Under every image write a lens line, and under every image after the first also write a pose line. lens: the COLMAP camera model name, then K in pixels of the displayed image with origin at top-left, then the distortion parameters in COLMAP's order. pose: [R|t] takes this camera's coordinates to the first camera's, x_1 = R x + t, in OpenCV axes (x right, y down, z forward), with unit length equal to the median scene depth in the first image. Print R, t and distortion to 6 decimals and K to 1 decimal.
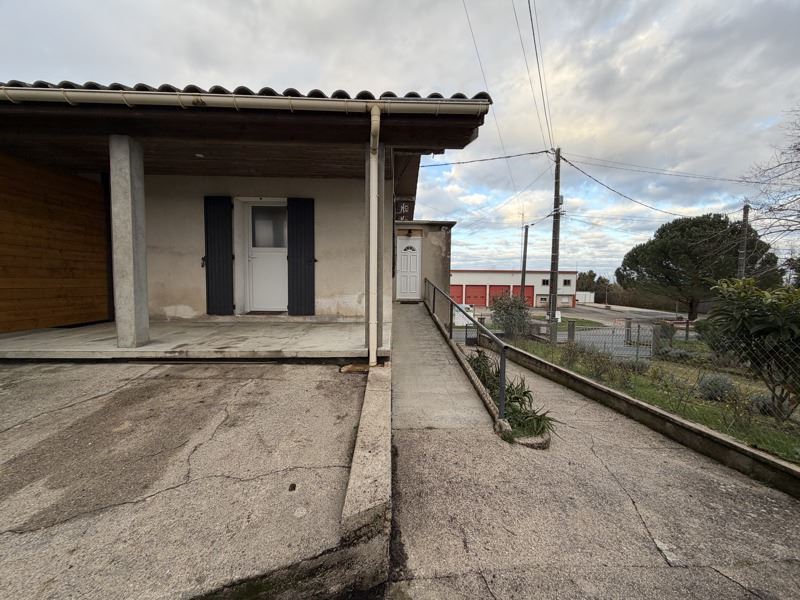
lens RADIAL K [[317.8, 0, 395.9], [0, 317.8, 296.1], [0, 0, 1]] dist [0.002980, 0.001298]
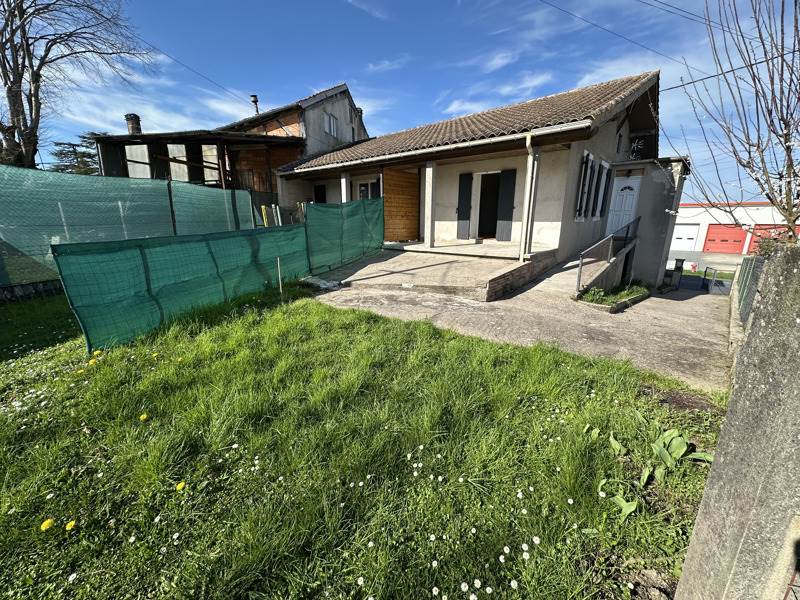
lens RADIAL K [[319.0, 0, 399.3], [0, 319.0, 298.0], [0, 0, 1]] dist [0.003245, -0.000303]
pose [[0.739778, 0.151831, -0.655497, 0.480266], [-0.024555, 0.979651, 0.199202, 0.032853], [0.672403, -0.131269, 0.728452, -0.703027]]
